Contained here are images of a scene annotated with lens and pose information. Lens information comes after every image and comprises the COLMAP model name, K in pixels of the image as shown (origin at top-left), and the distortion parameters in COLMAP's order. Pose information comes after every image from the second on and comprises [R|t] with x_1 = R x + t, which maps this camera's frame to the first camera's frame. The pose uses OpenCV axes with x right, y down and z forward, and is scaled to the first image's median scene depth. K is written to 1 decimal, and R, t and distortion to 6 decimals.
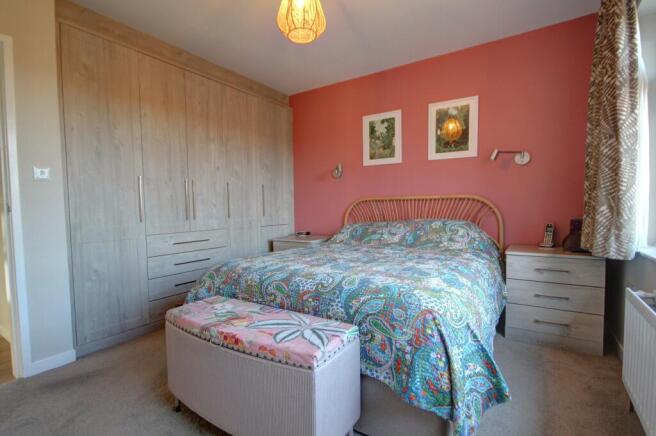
lens RADIAL K [[312.4, 0, 329.8], [0, 312.4, 219.8], [0, 0, 1]] dist [0.001797, 0.000139]
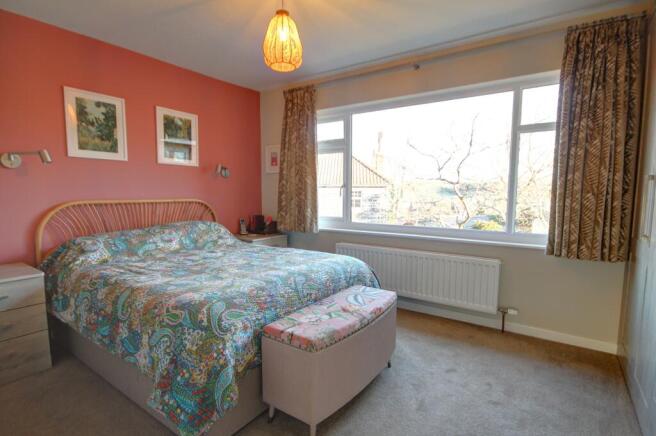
lens RADIAL K [[312.4, 0, 329.4], [0, 312.4, 218.4], [0, 0, 1]] dist [0.001797, 0.000139]
pose [[0.068106, -0.064351, 0.995601, -0.668595], [0.042365, 0.997204, 0.061557, -0.057607], [-0.996778, 0.037986, 0.070642, 0.418928]]
